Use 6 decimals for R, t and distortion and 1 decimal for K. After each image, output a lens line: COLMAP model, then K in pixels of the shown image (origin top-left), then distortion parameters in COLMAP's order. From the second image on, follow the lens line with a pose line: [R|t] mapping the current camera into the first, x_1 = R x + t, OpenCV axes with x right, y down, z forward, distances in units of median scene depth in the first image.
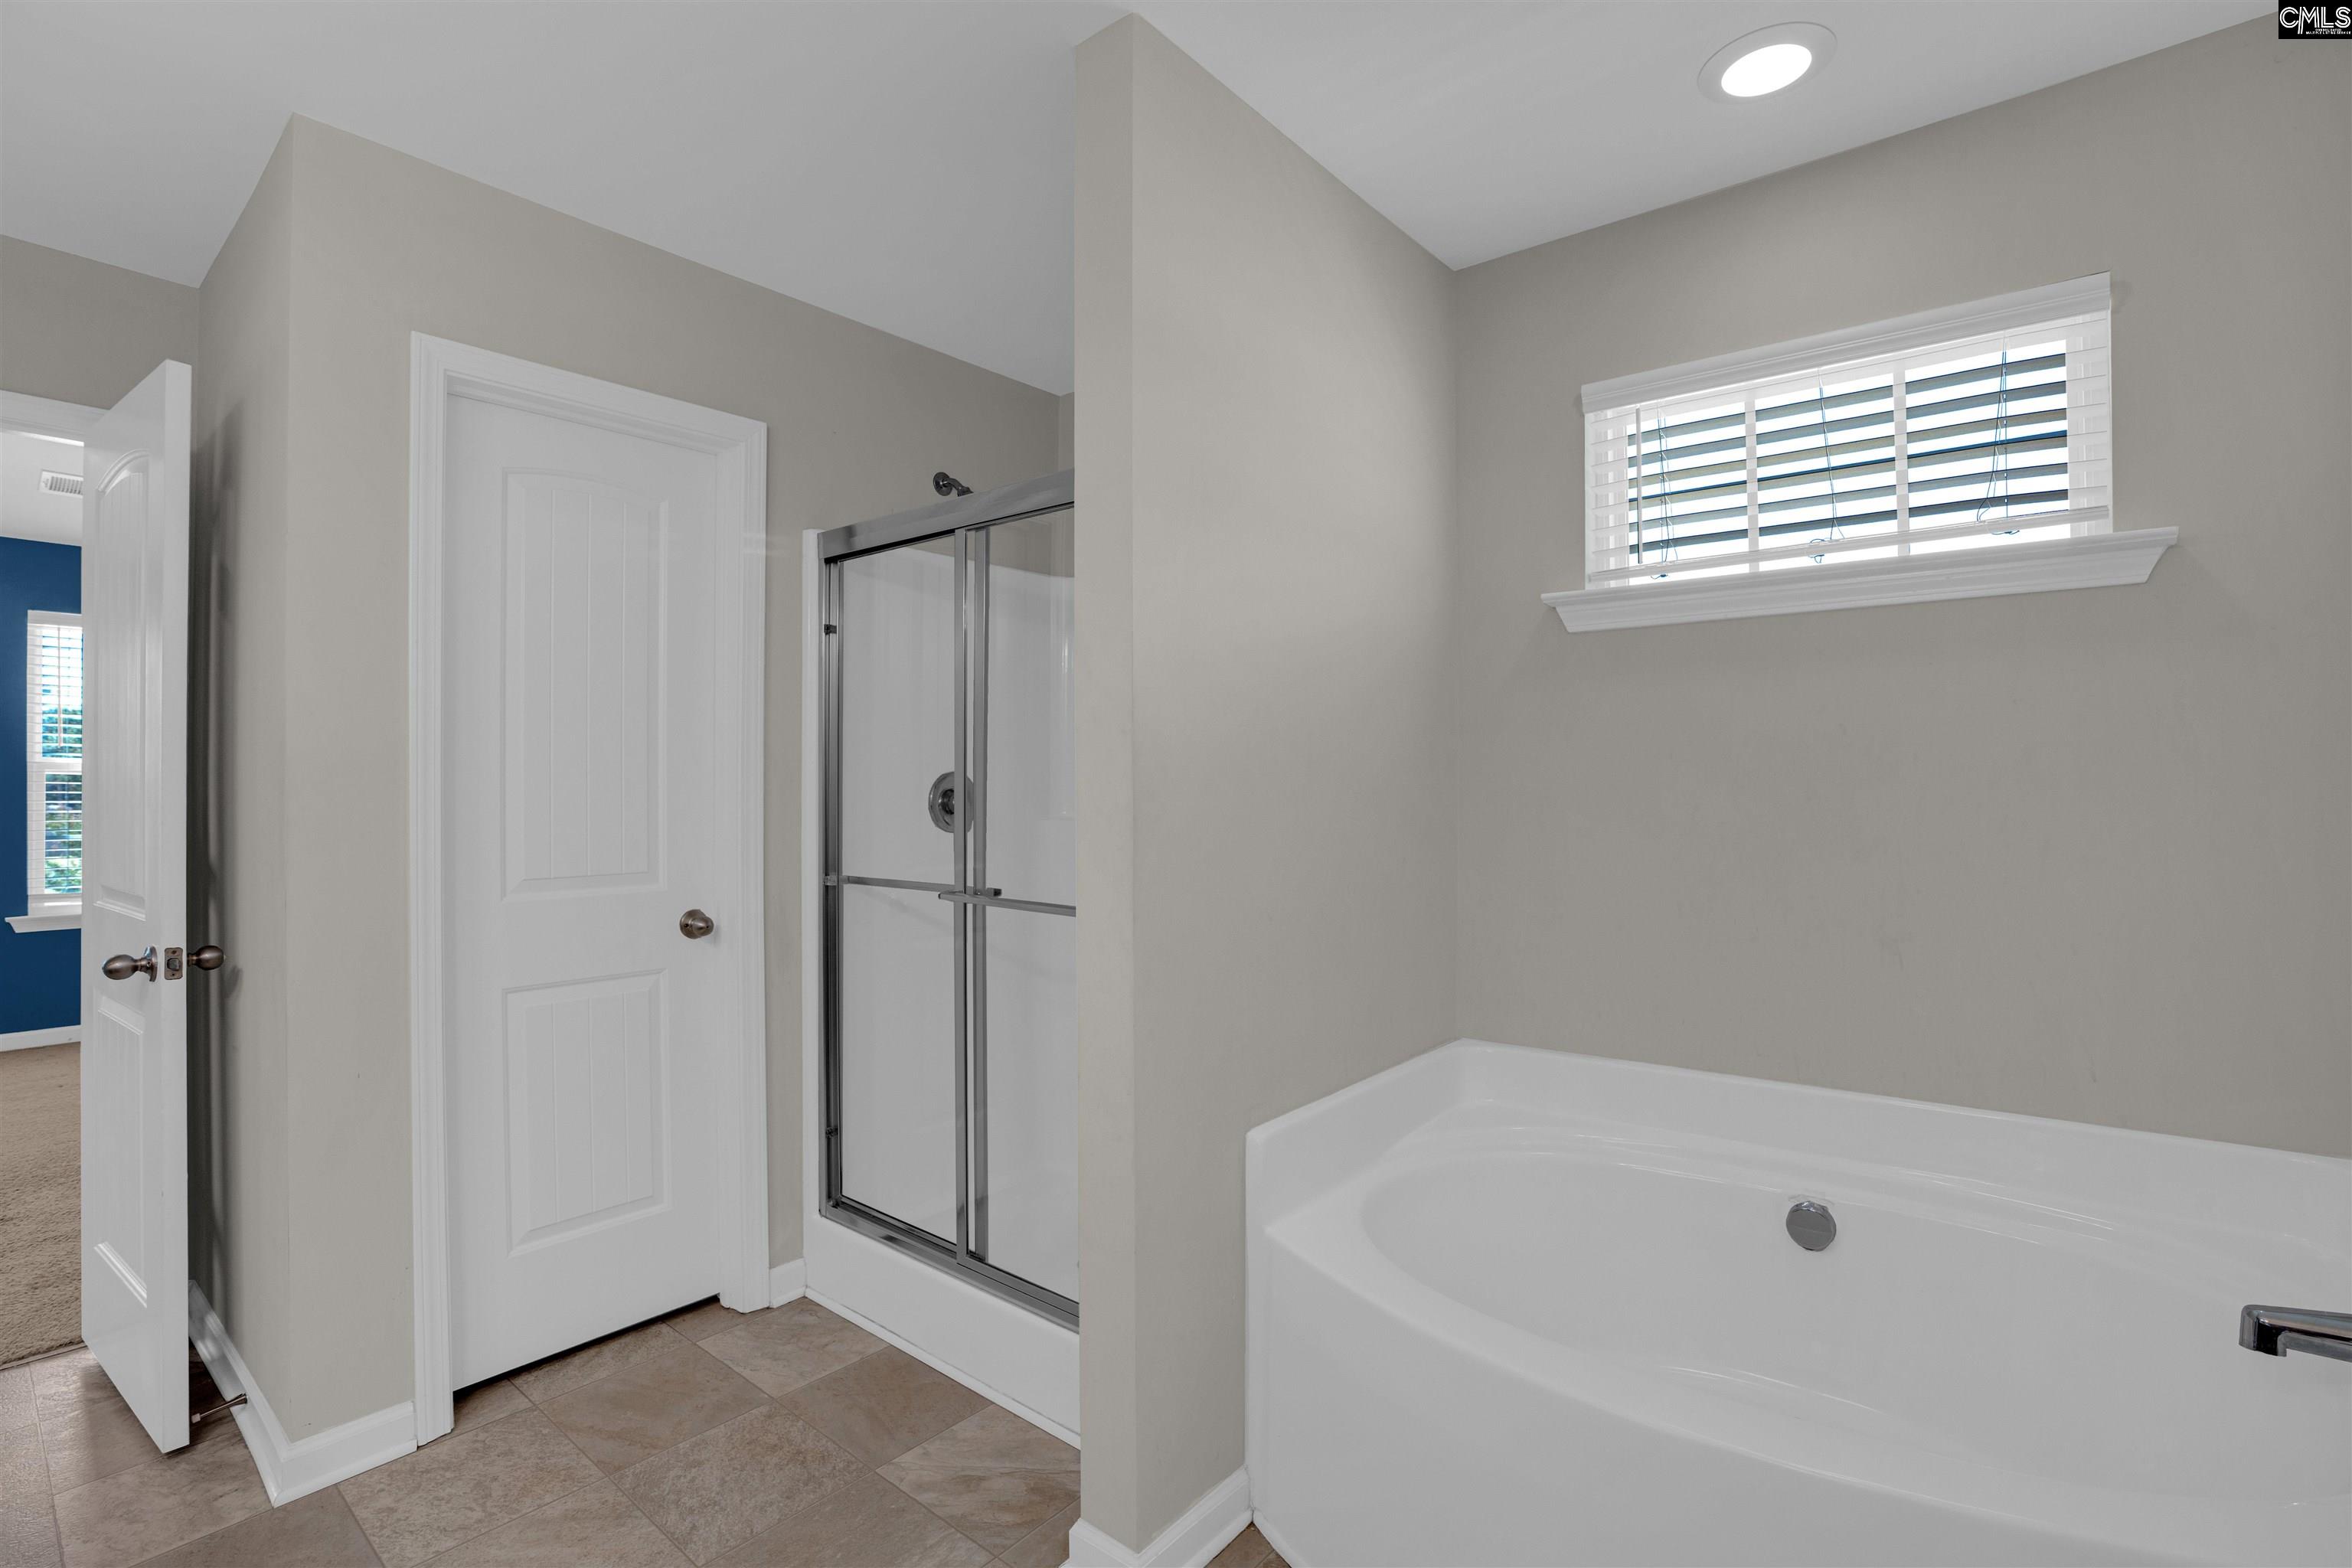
lens RADIAL K [[1082.3, 0, 1177.6], [0, 1082.3, 774.2], [0, 0, 1]] dist [-0.064469, 0.024301]
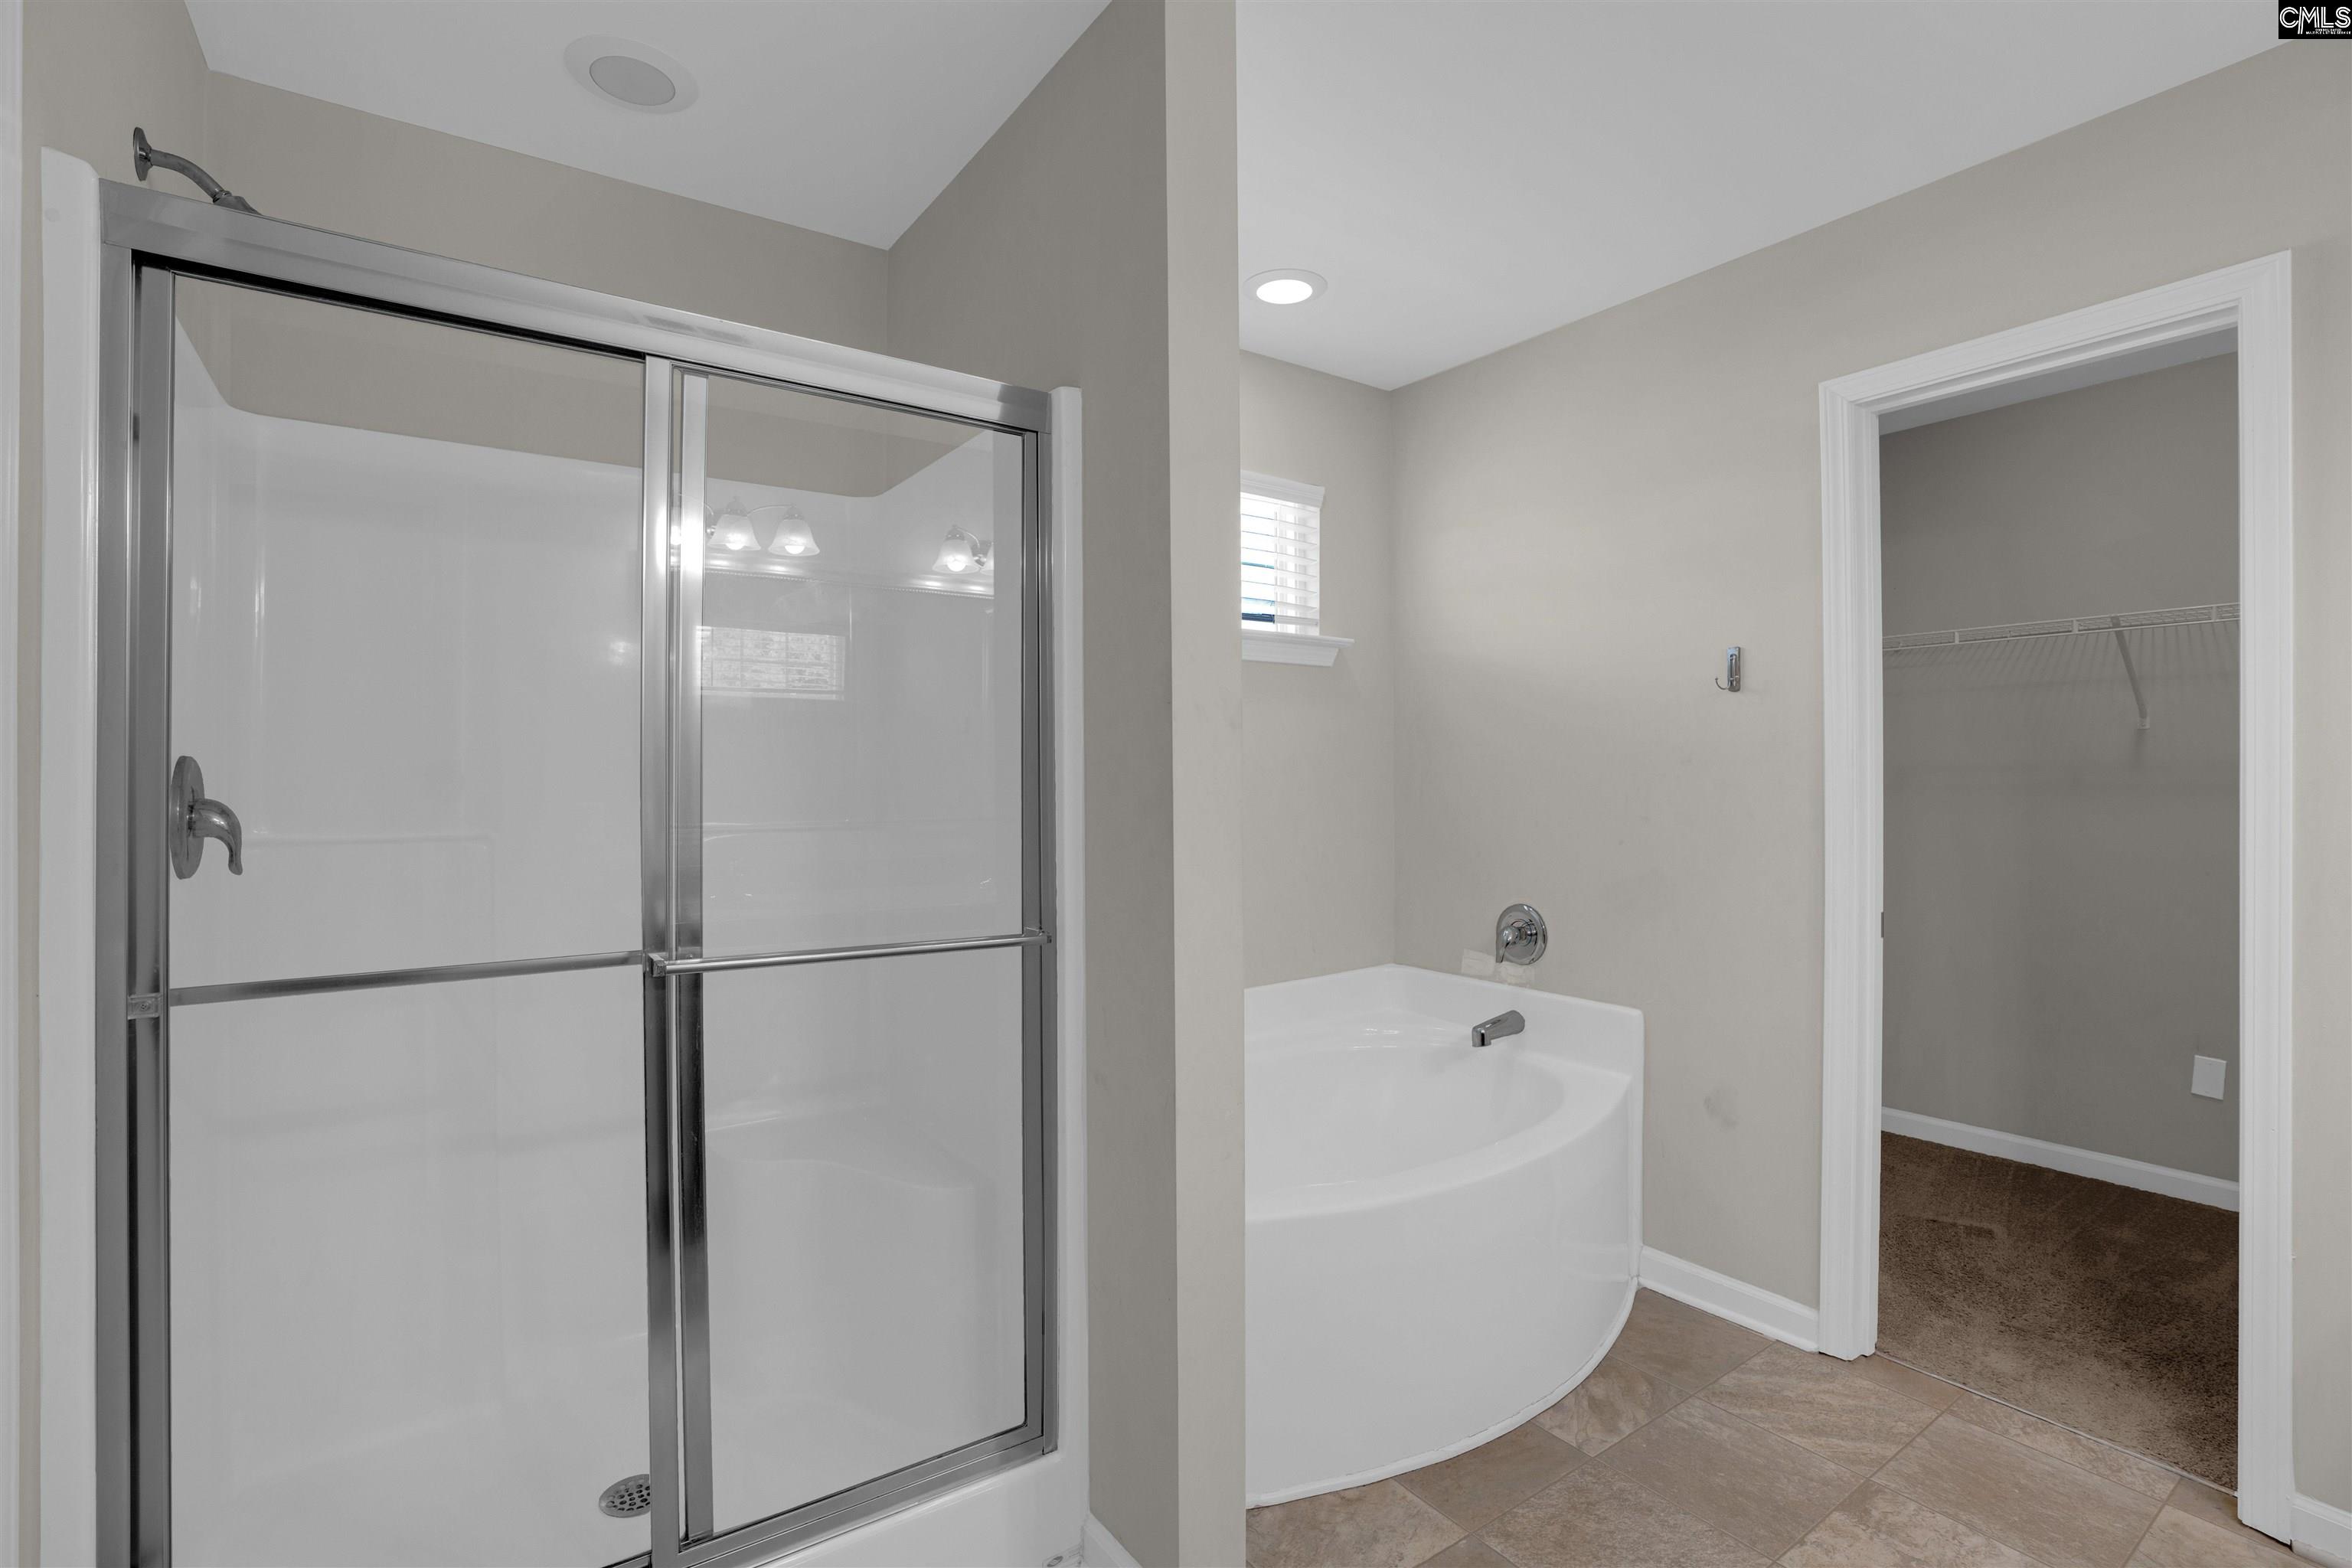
lens RADIAL K [[1082.3, 0, 1177.6], [0, 1082.3, 774.2], [0, 0, 1]] dist [-0.064469, 0.024301]
pose [[0.270542, 0.000190, 0.962708, -0.886000], [-0.012448, 0.999917, 0.003301, -0.002531], [-0.962628, -0.012877, 0.270522, 0.715609]]
